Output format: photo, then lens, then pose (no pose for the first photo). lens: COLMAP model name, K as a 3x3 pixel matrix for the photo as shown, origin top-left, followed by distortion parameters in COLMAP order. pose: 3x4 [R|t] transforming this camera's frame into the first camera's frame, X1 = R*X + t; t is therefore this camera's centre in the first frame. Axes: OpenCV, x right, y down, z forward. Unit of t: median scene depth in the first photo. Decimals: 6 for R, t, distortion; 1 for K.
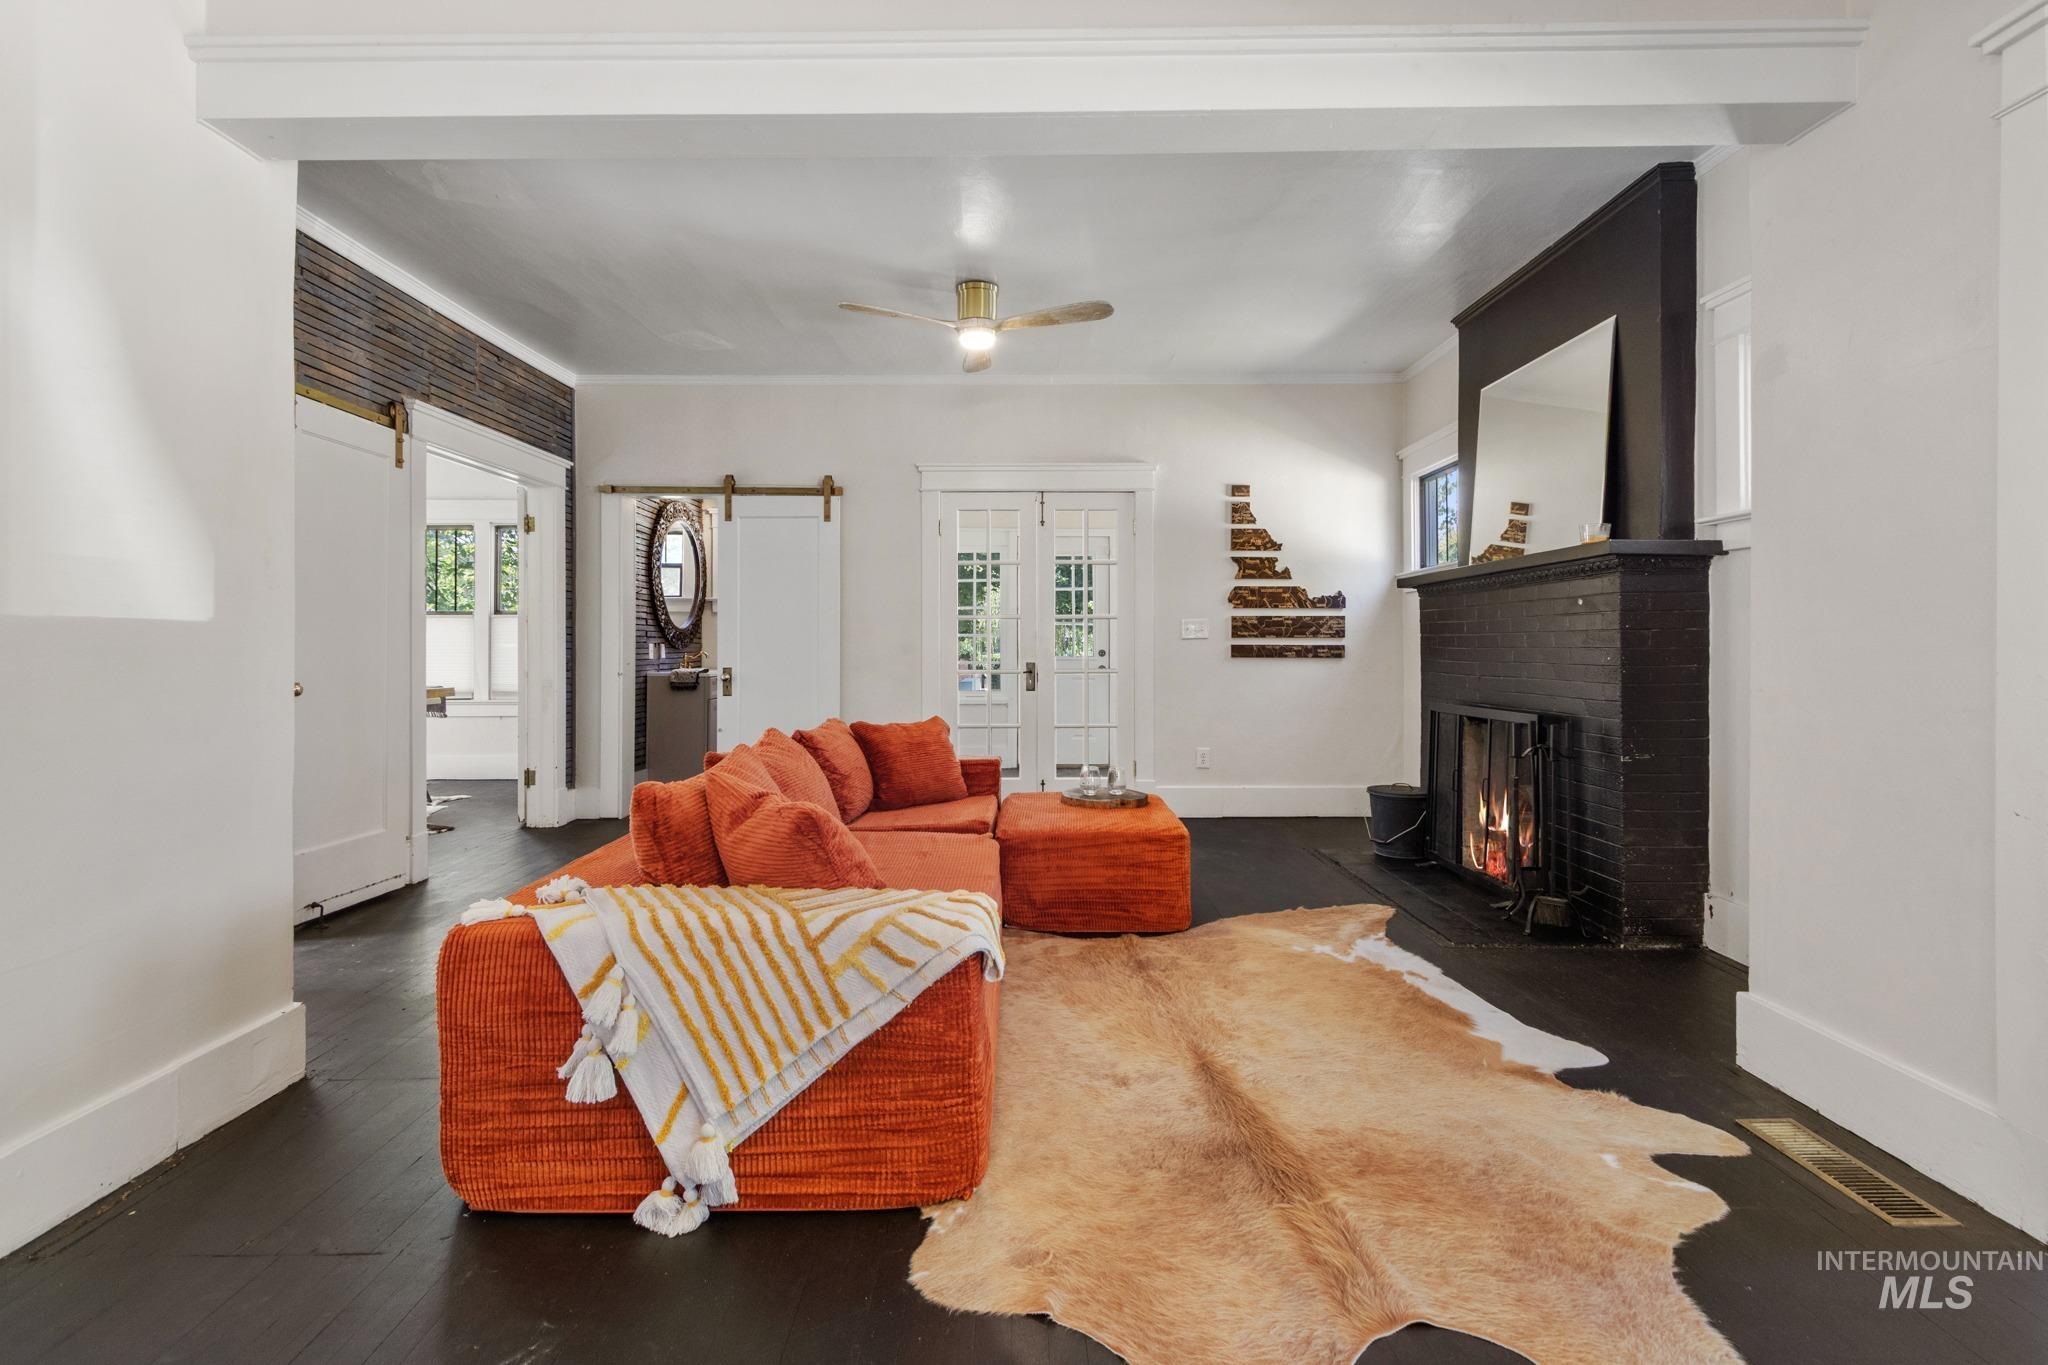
lens RADIAL K [[955.5, 0, 1016.6], [0, 955.5, 669.3], [0, 0, 1]] dist [0.003169, -0.000488]
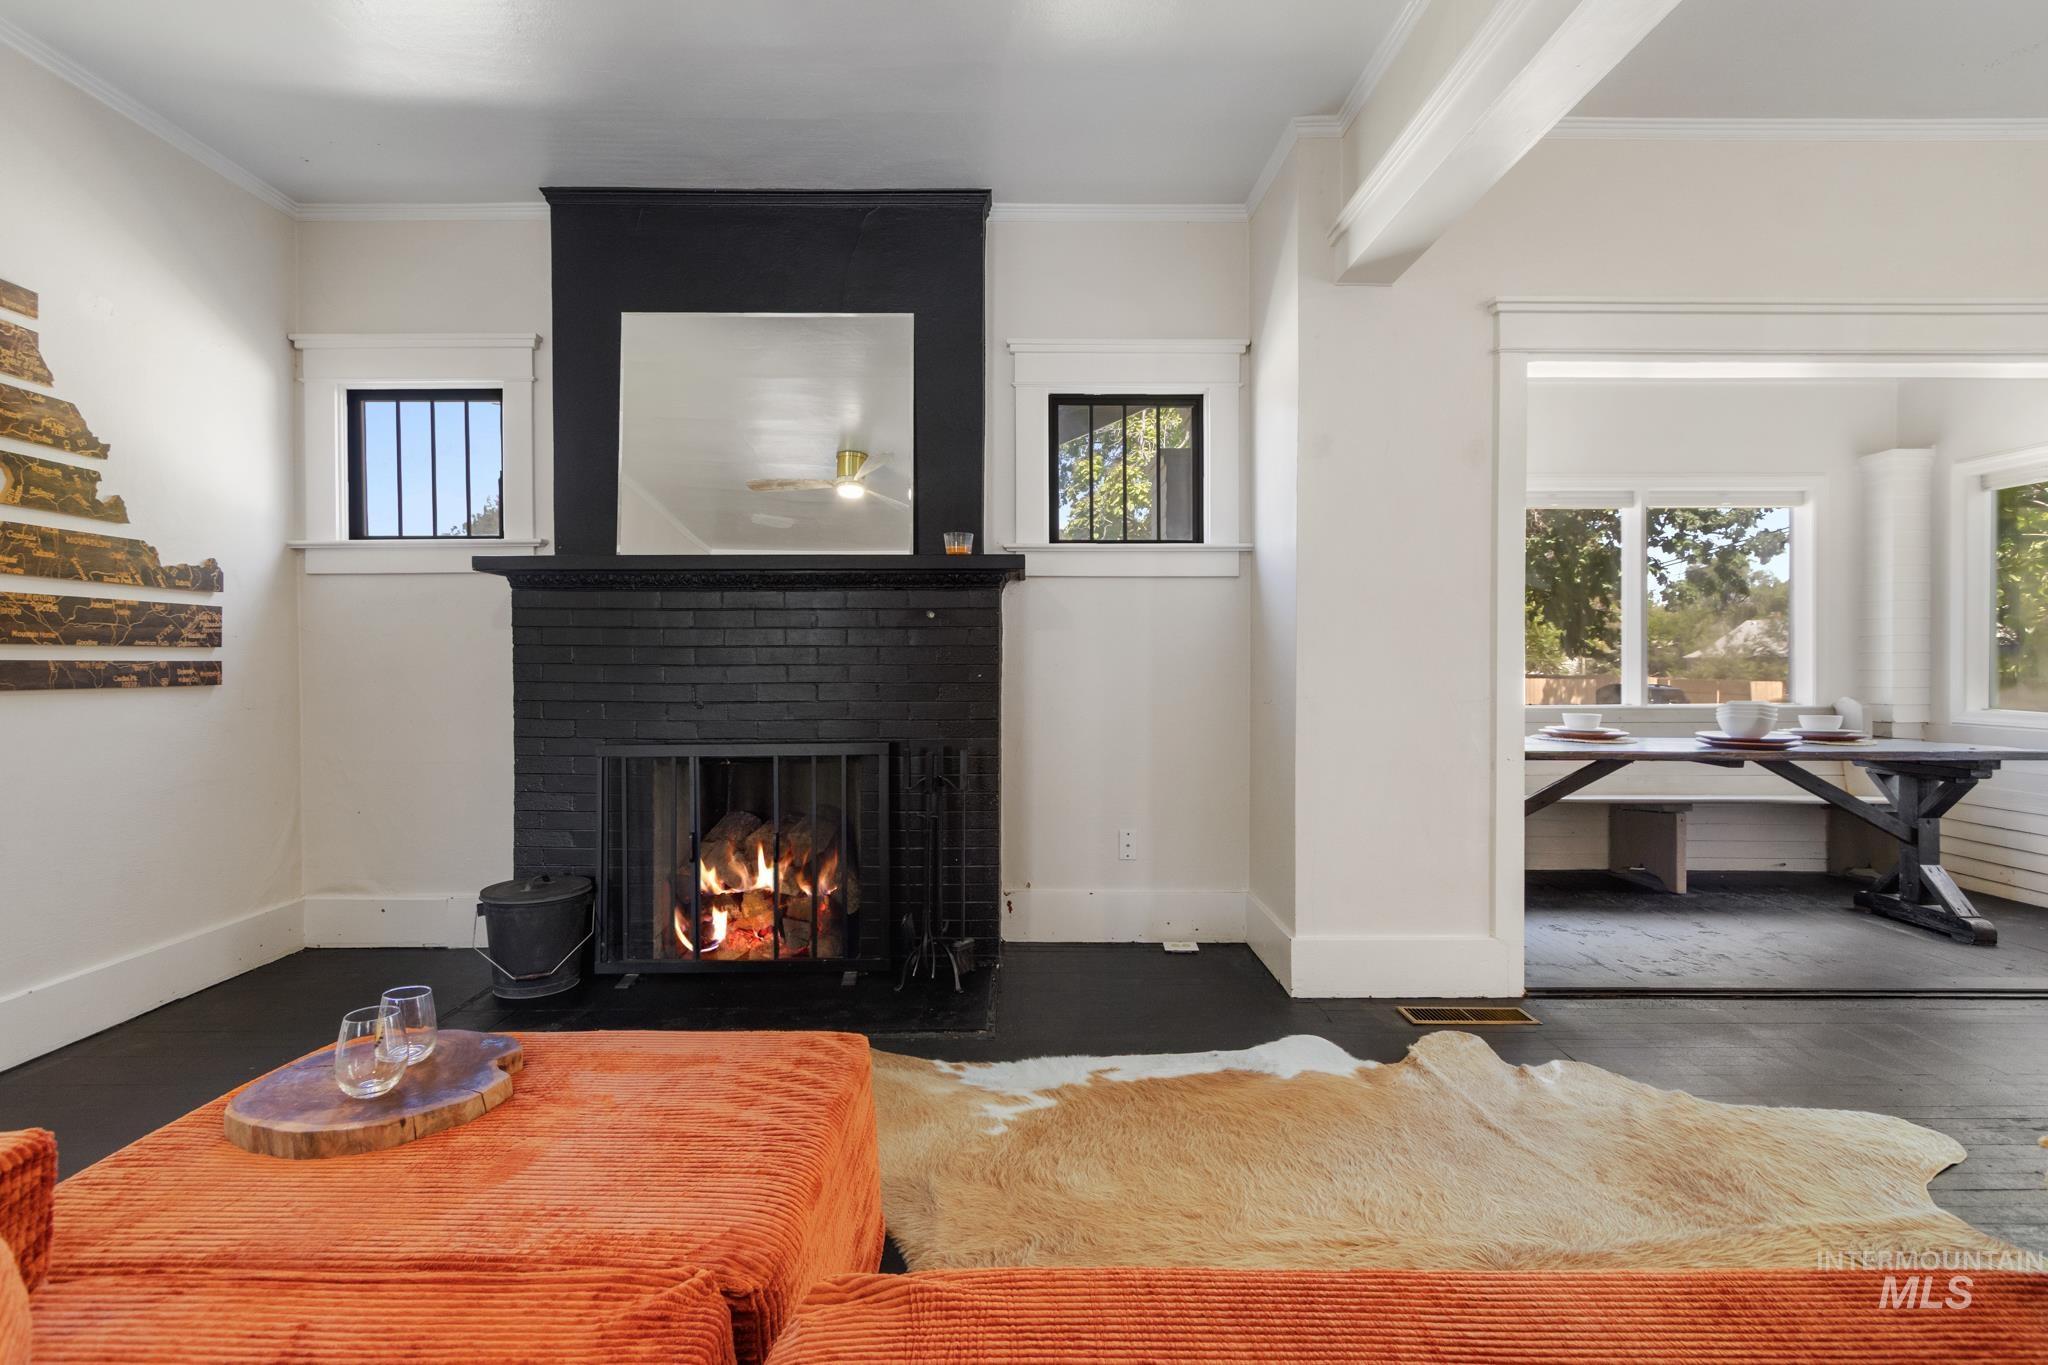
lens RADIAL K [[955.5, 0, 1016.6], [0, 955.5, 669.3], [0, 0, 1]] dist [0.003169, -0.000488]
pose [[-0.017035, -0.011069, 0.999794, -0.200385], [0.024438, 0.999635, 0.011483, -0.016022], [-0.999556, 0.024629, -0.016758, 0.564858]]
